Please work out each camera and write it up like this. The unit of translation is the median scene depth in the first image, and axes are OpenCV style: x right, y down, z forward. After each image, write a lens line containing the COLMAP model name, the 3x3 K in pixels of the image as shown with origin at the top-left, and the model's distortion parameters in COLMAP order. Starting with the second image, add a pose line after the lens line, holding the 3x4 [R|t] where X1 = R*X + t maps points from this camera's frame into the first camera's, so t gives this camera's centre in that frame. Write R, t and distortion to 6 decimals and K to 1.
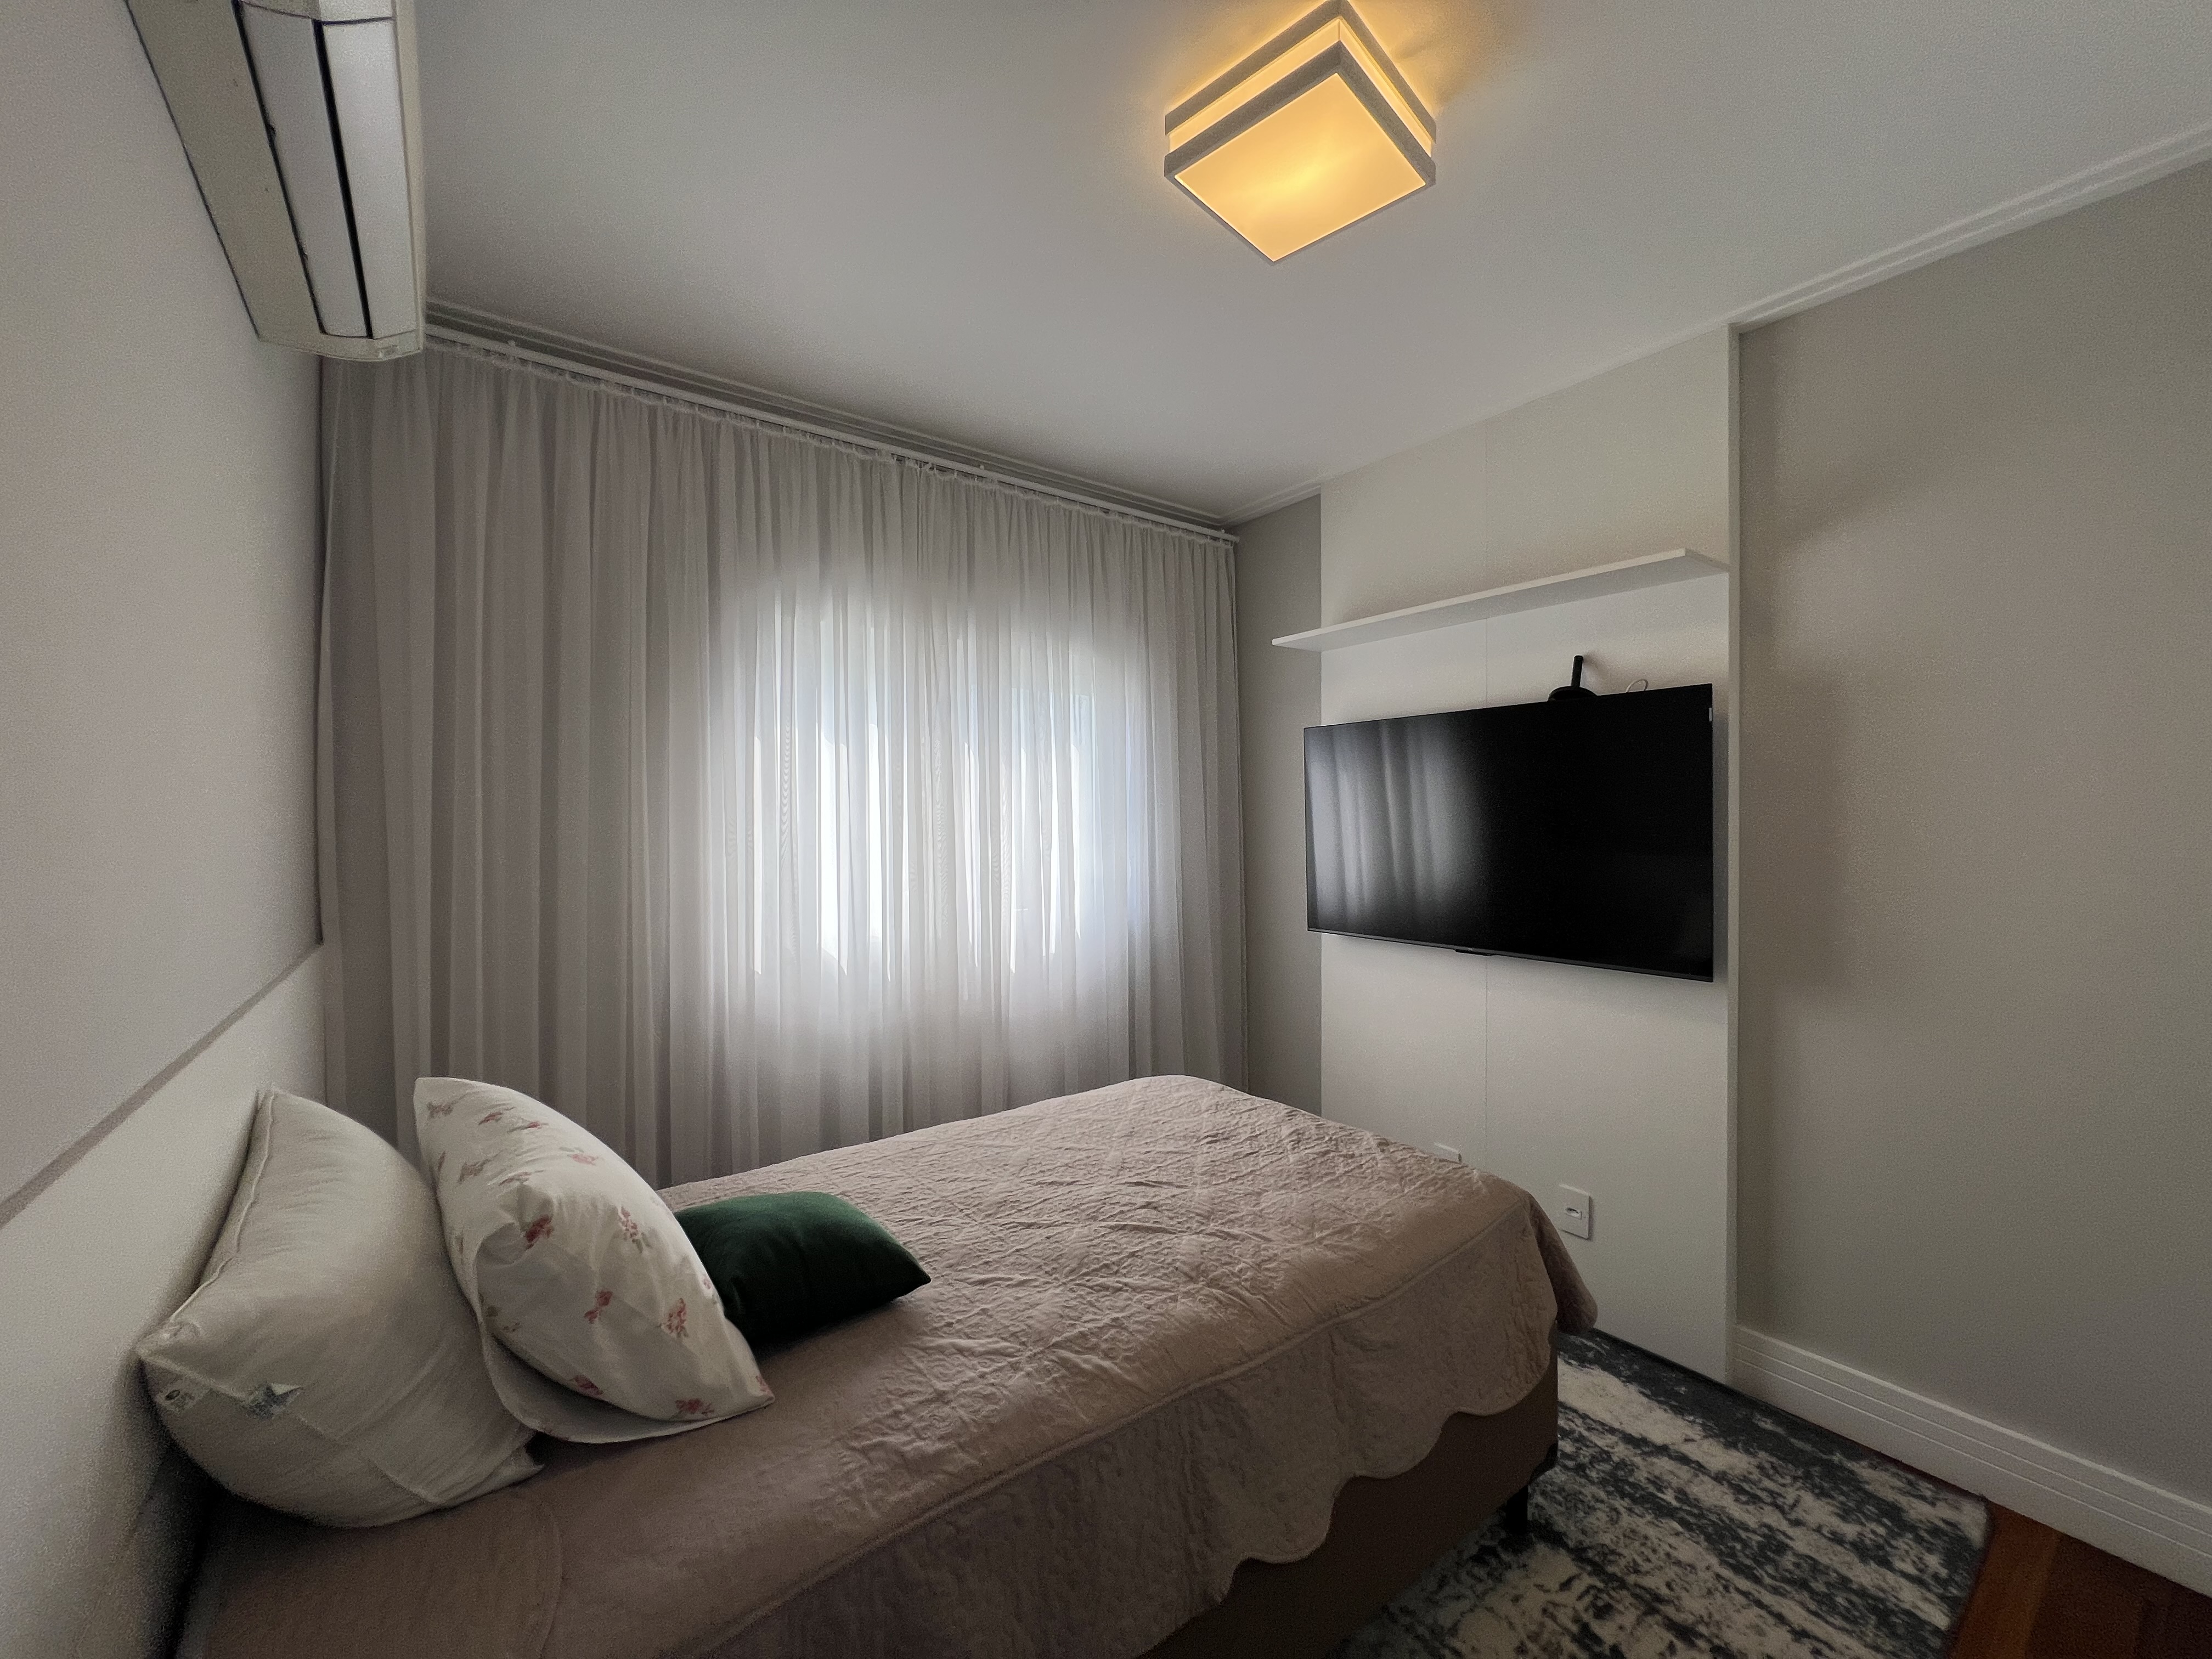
lens RADIAL K [[882.0, 0, 1106.0], [0, 882.0, 829.5], [0, 0, 1]] dist [-0.002628, 0.000463]
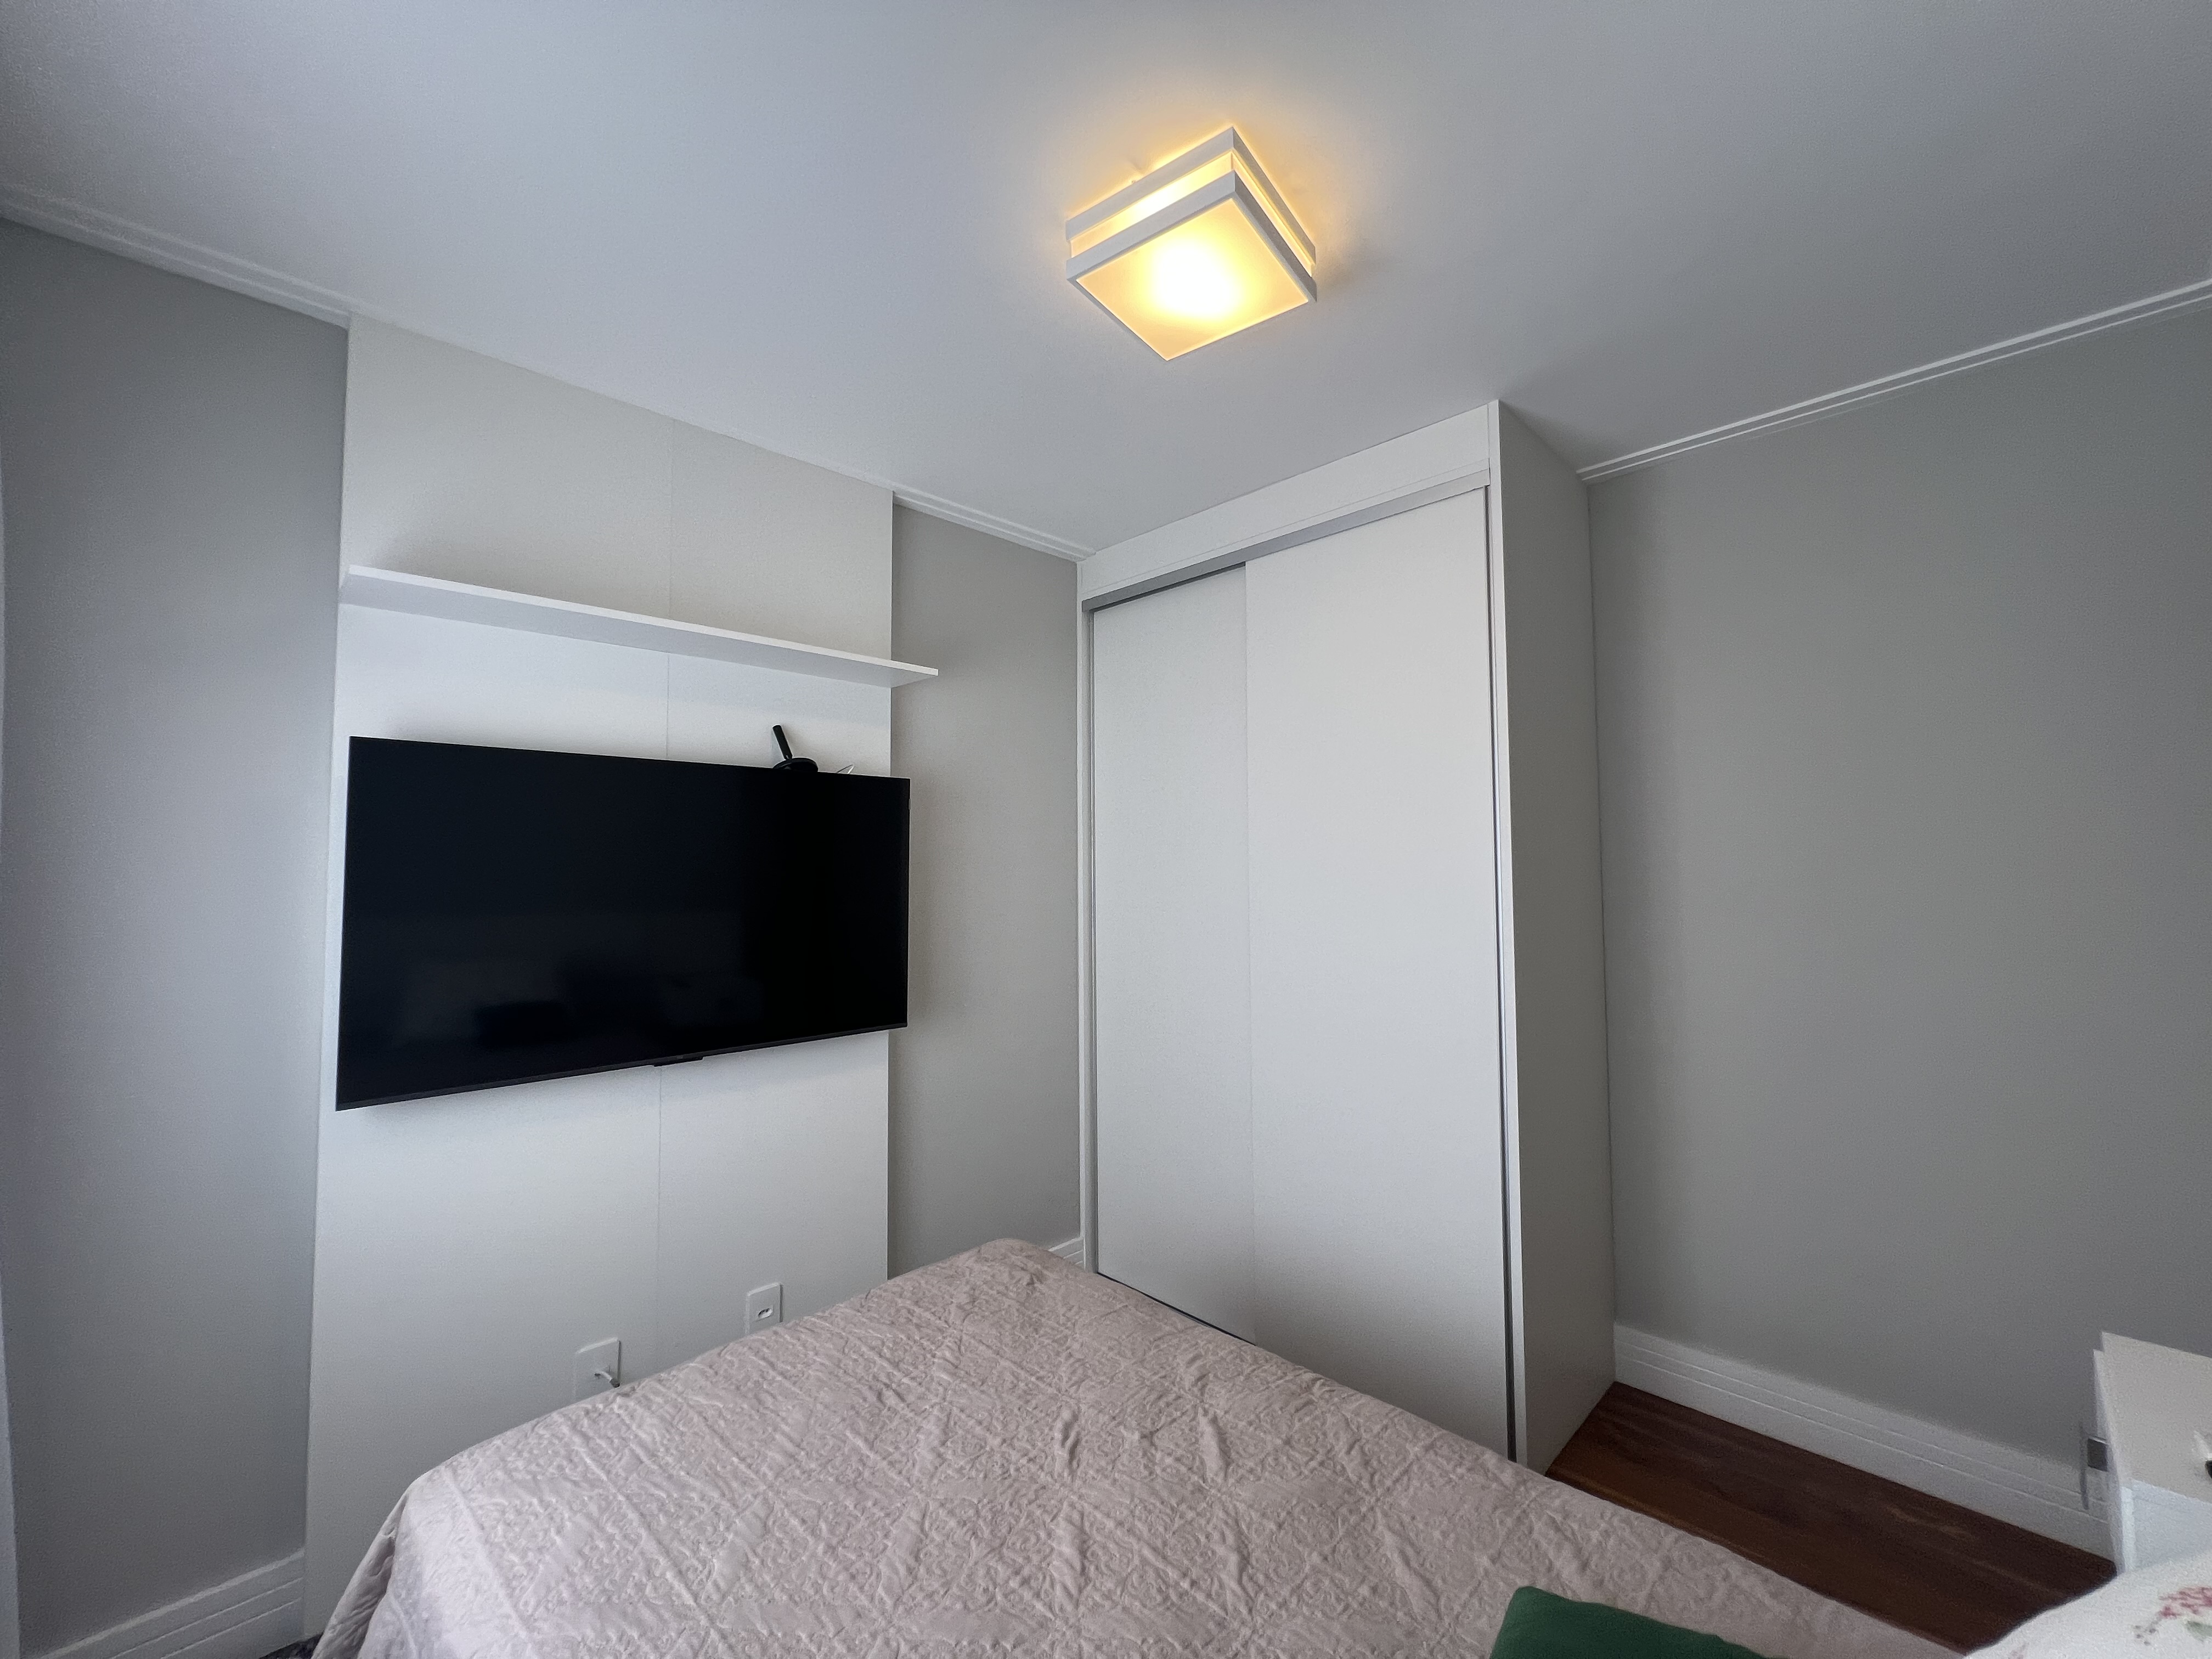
lens RADIAL K [[882.0, 0, 1106.0], [0, 882.0, 829.5], [0, 0, 1]] dist [-0.002628, 0.000463]
pose [[-0.122440, 0.062316, 0.990518, -0.556844], [0.026411, 0.997878, -0.059514, -0.018642], [-0.992124, 0.018874, -0.123826, 0.914459]]
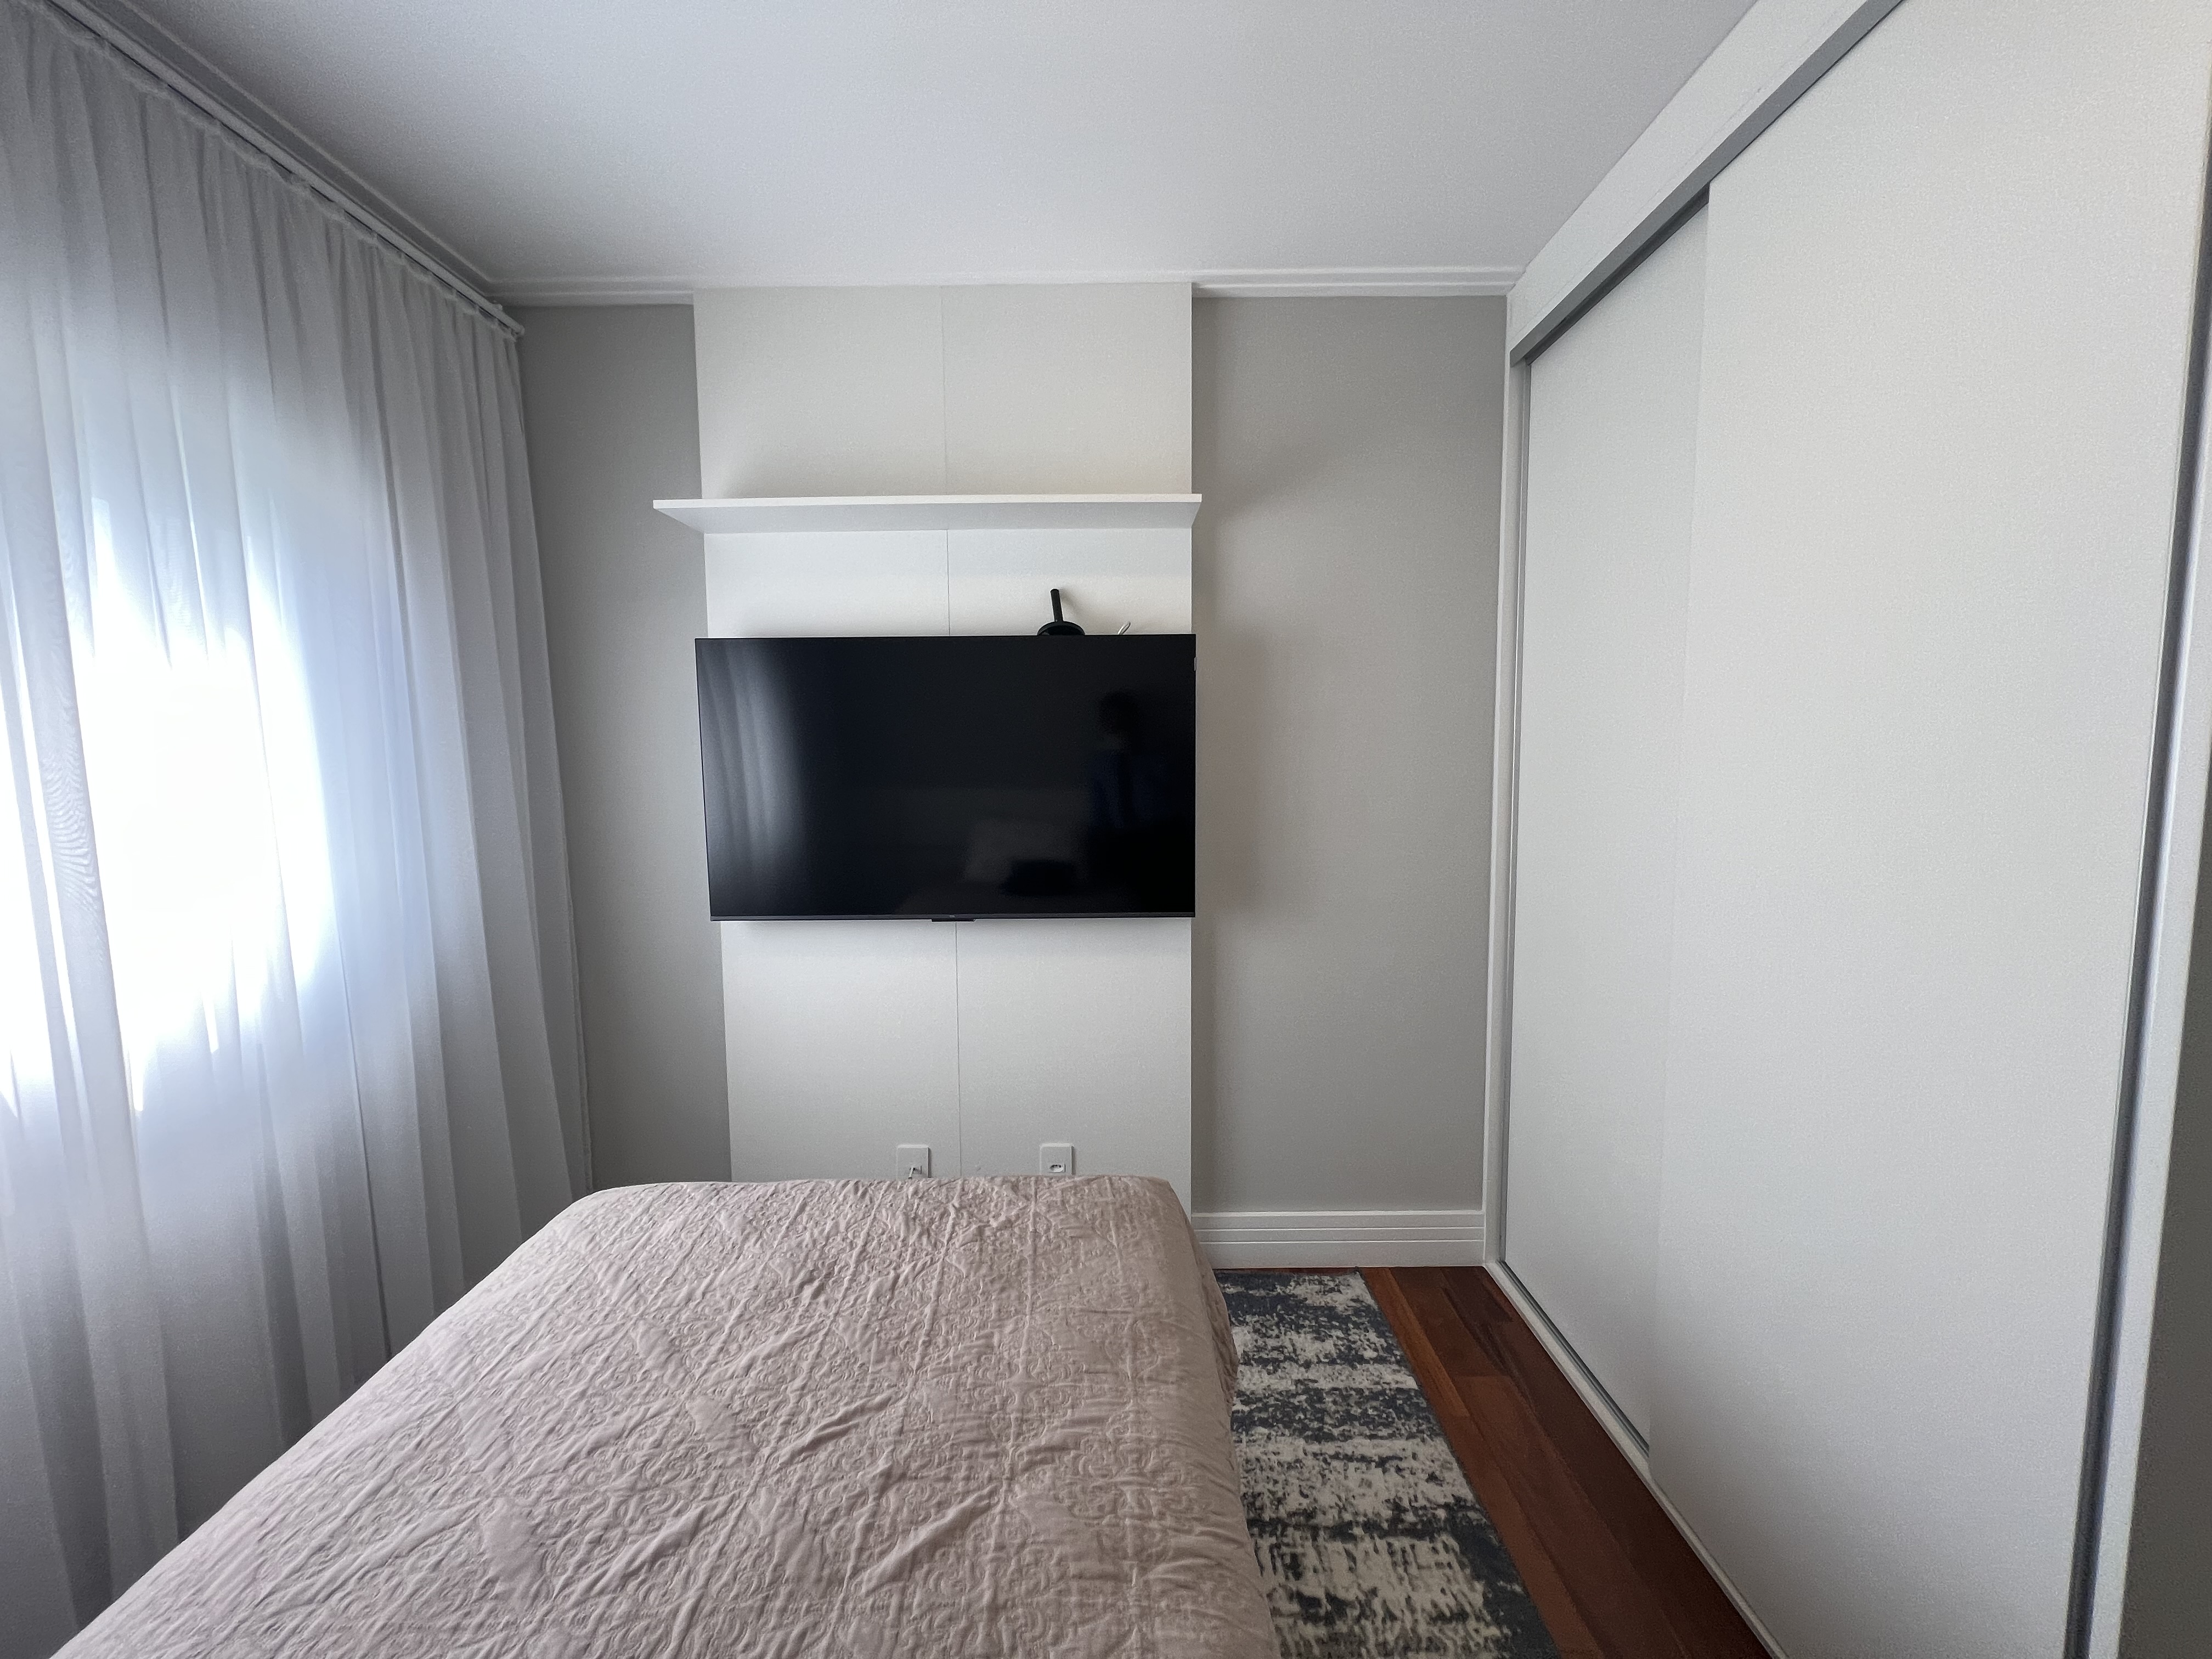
lens RADIAL K [[882.0, 0, 1106.0], [0, 882.0, 829.5], [0, 0, 1]] dist [-0.002628, 0.000463]
pose [[0.599977, -0.072226, 0.796751, -0.230853], [0.016221, 0.996810, 0.078146, -0.019286], [-0.799853, -0.033962, 0.599234, 0.466409]]
